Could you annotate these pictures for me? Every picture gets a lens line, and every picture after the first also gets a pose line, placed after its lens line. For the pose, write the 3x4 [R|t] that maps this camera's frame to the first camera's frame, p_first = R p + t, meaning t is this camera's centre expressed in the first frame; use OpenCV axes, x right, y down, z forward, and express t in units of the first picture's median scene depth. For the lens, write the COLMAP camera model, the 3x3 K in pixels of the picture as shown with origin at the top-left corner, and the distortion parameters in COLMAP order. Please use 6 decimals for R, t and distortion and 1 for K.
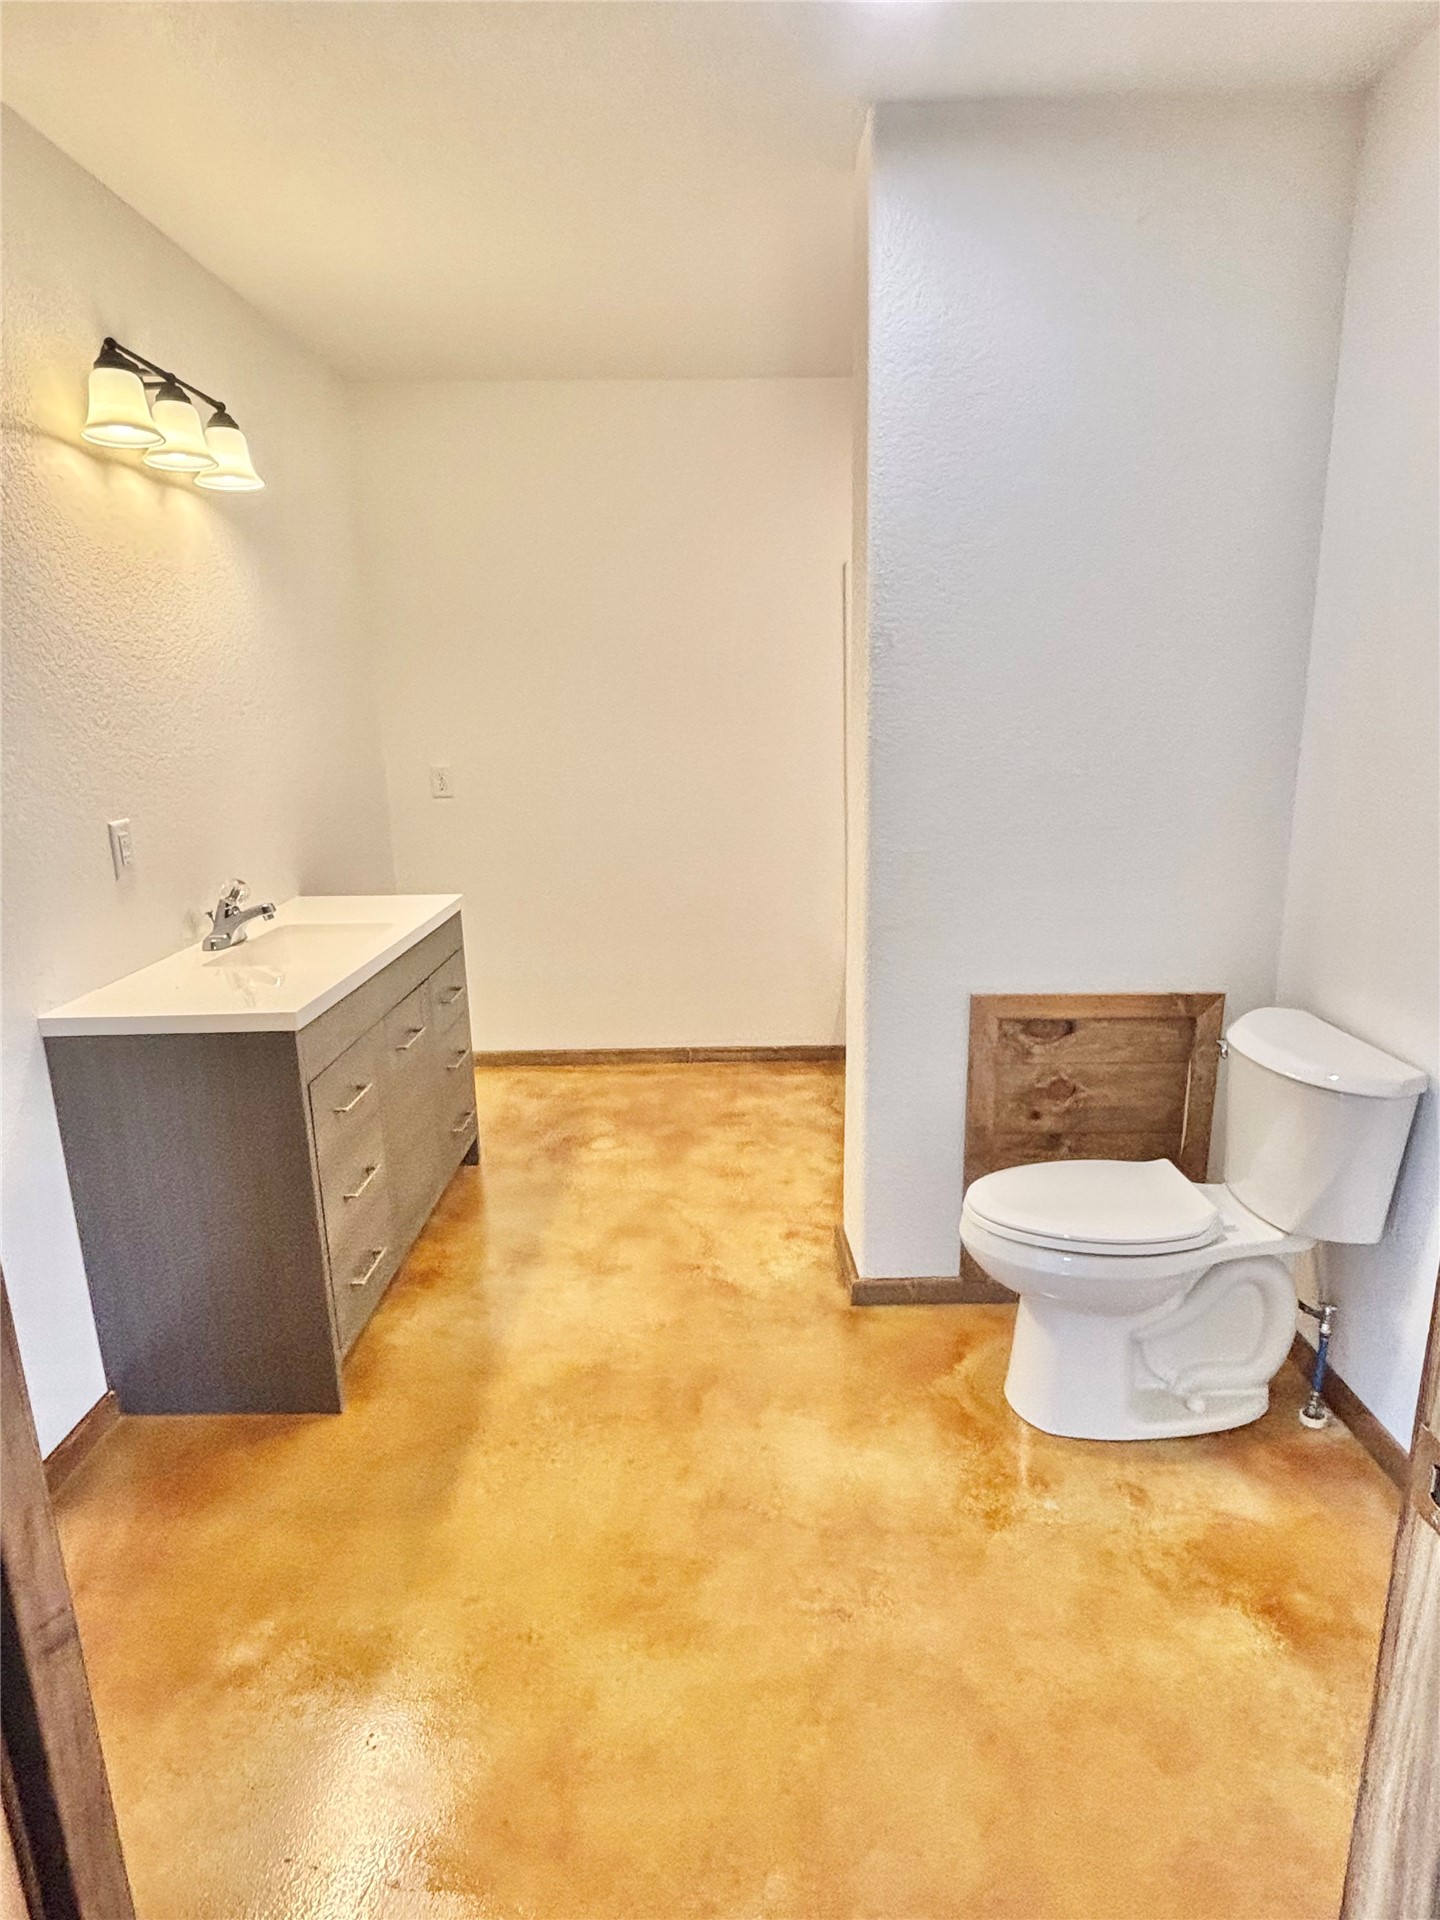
lens RADIAL K [[1069.7, 0, 720.0], [0, 1069.7, 960.0], [0, 0, 1]] dist [-0.051953, -0.000127]
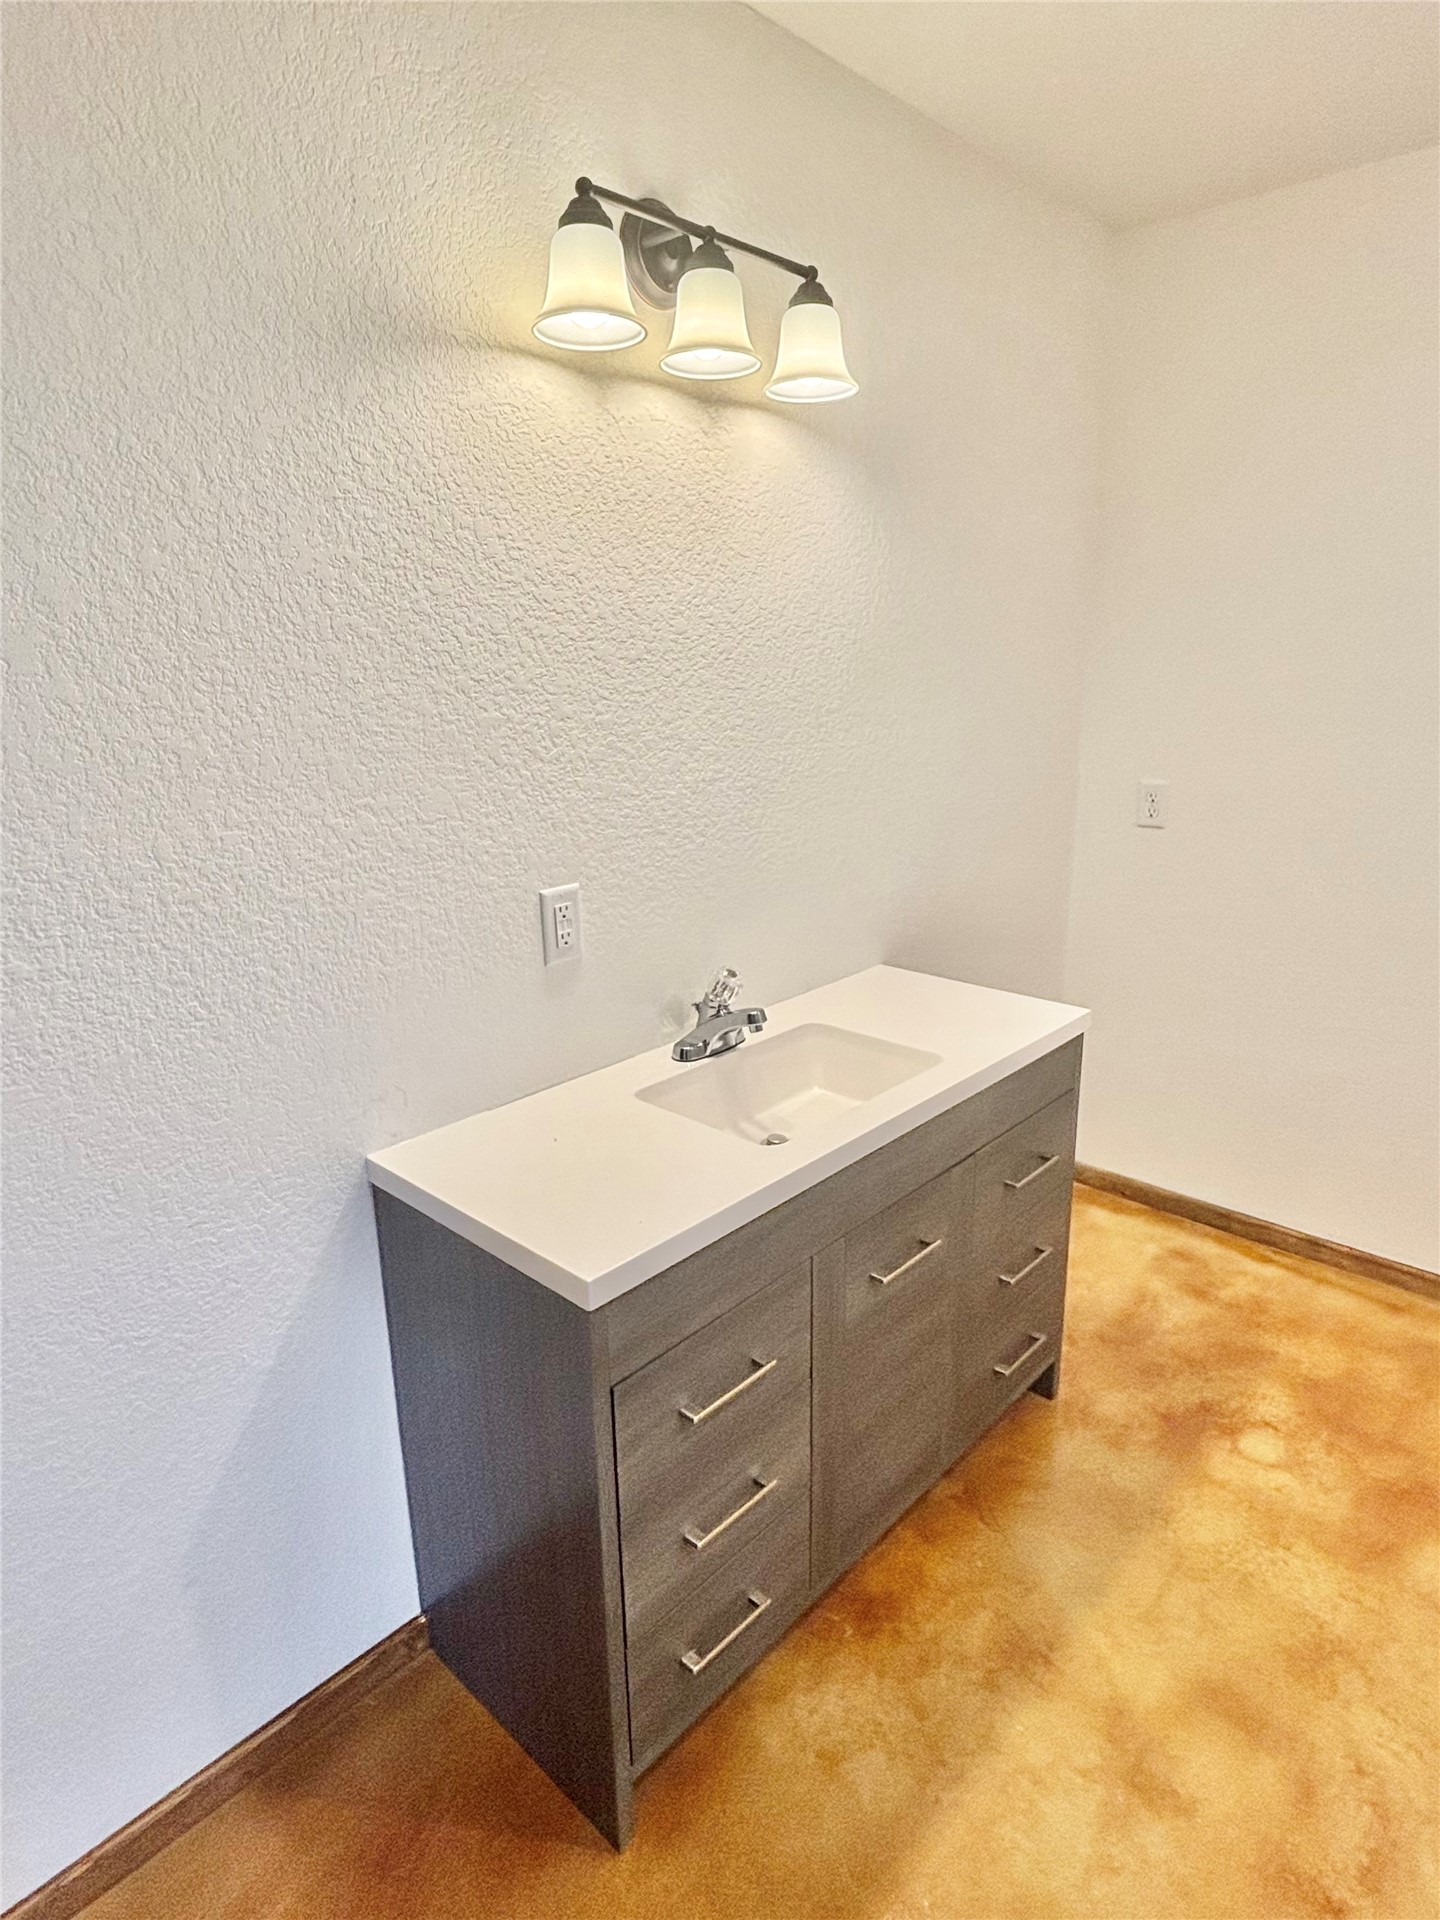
lens RADIAL K [[1055.1, 0, 721.5], [0, 1055.1, 972.1], [0, 0, 1]] dist [-0.000195, -0.000580]
pose [[0.735827, 0.179135, -0.653046, 0.009501], [-0.142417, 0.983745, 0.109377, -0.142787], [0.662024, 0.012522, 0.749378, 0.430542]]
